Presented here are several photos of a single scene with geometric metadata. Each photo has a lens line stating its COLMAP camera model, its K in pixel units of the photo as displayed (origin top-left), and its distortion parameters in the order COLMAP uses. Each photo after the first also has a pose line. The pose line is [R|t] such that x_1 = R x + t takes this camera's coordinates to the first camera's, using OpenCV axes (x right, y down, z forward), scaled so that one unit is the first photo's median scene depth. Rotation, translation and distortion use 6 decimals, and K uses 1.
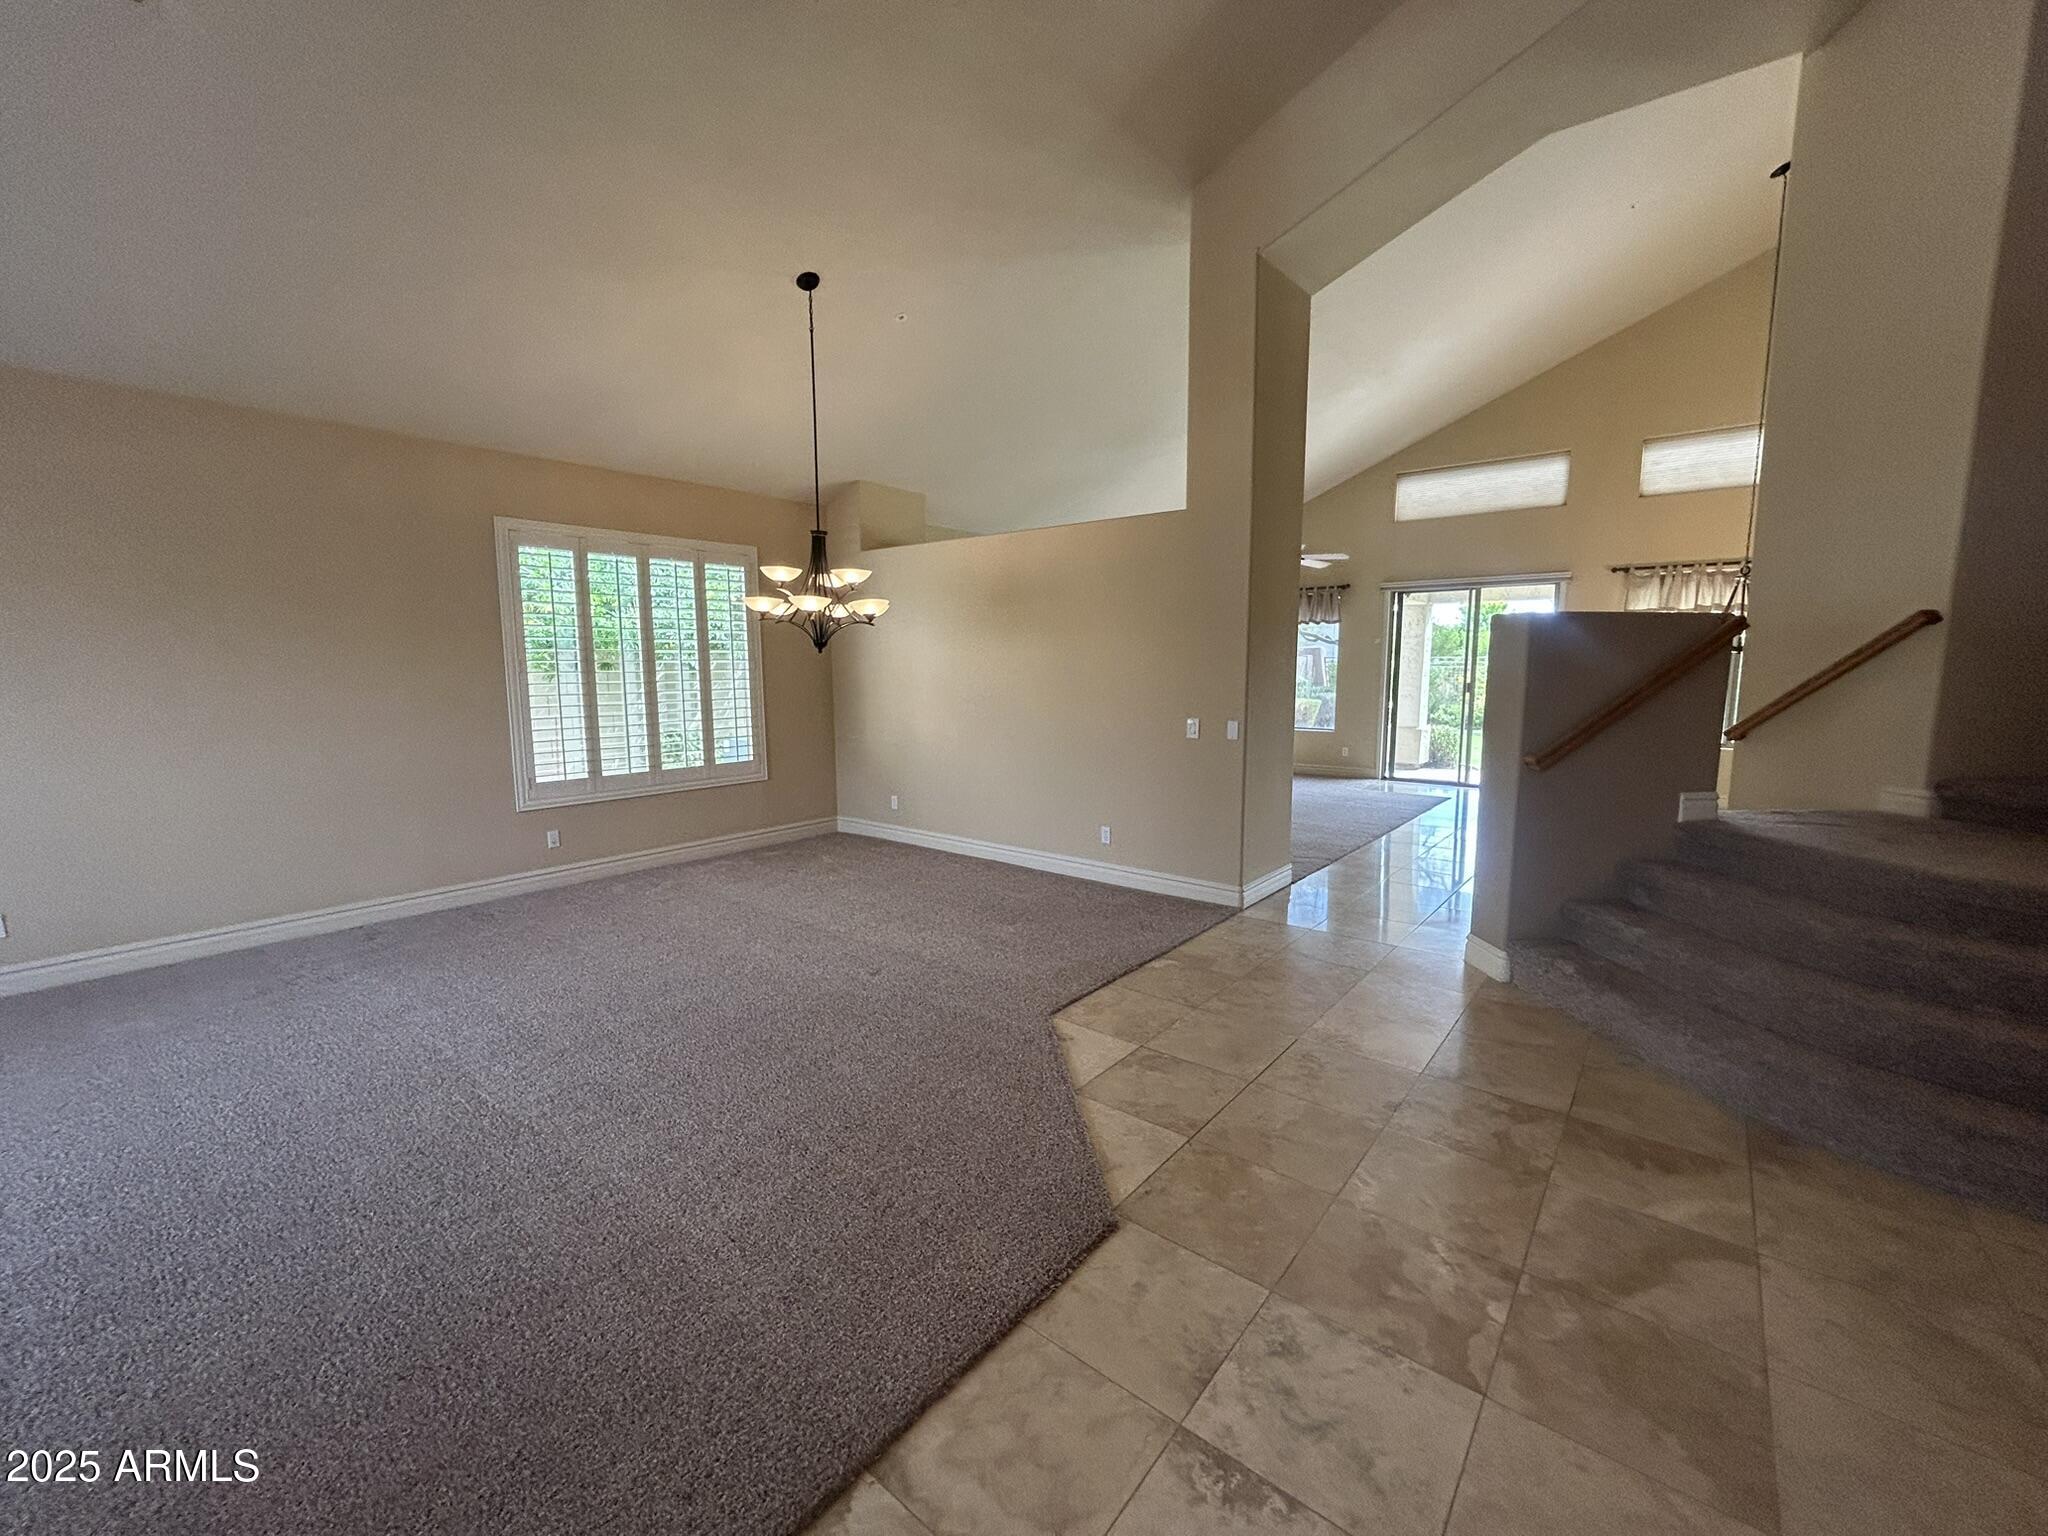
lens RADIAL K [[834.6, 0, 1024.0], [0, 834.6, 768.0], [0, 0, 1]] dist [0.000273, 0.000044]
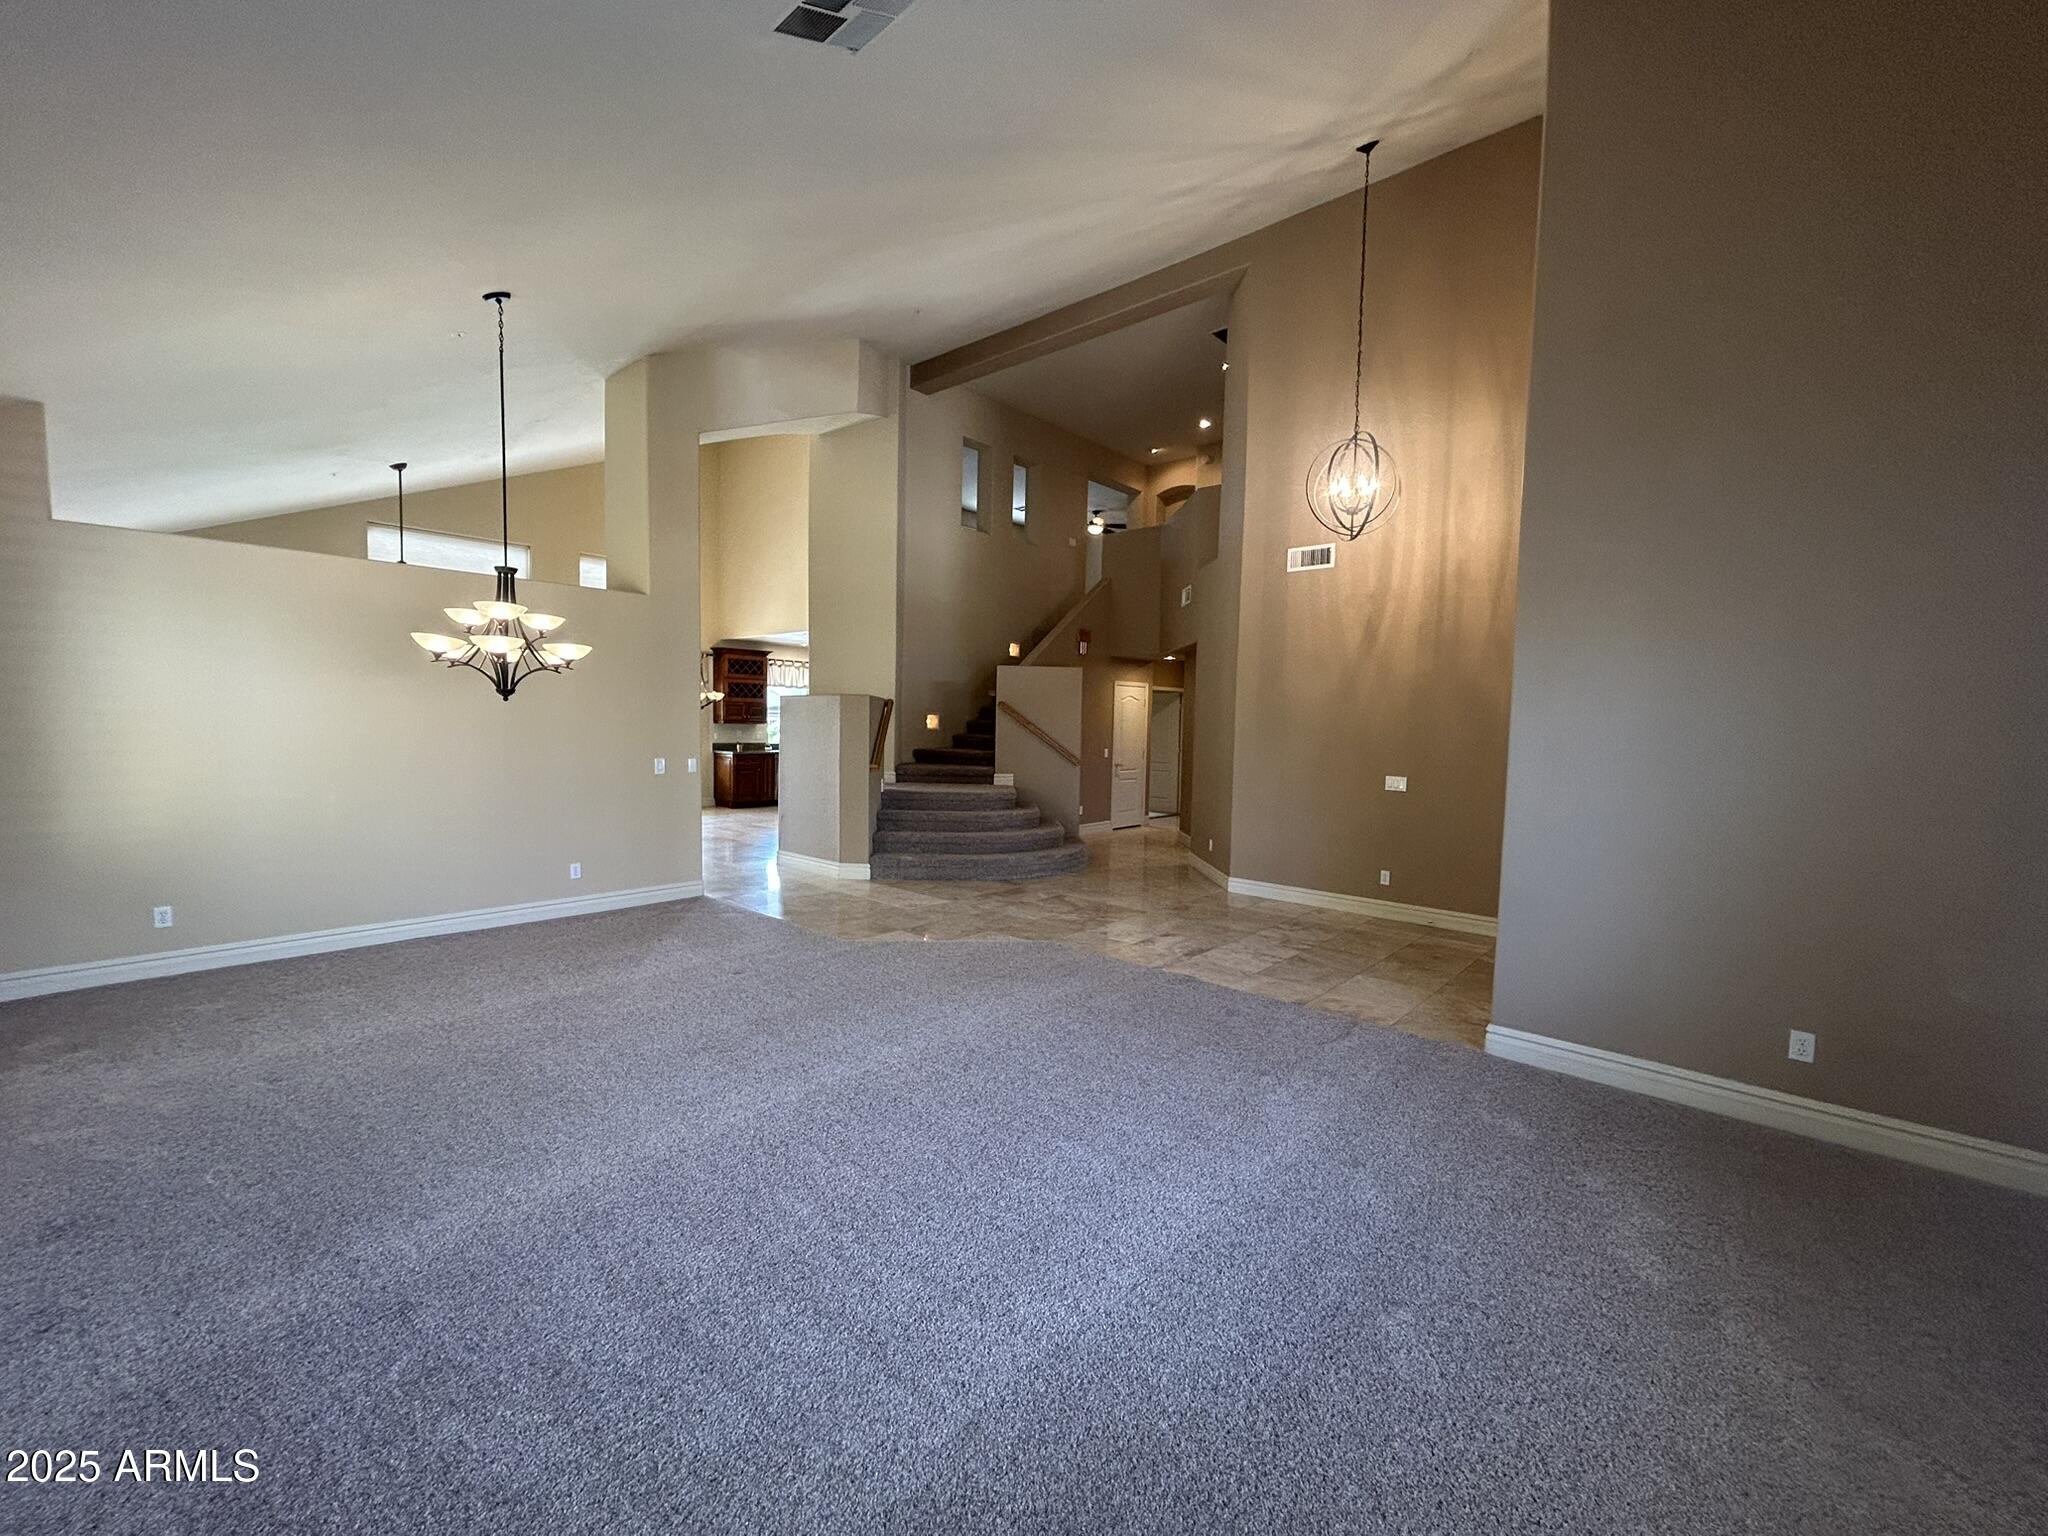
lens RADIAL K [[834.6, 0, 1024.0], [0, 834.6, 768.0], [0, 0, 1]] dist [0.000273, 0.000044]
pose [[0.053320, -0.056478, 0.996979, -1.710092], [0.103596, 0.993325, 0.050731, -0.085944], [-0.993189, 0.100578, 0.058815, 0.612049]]
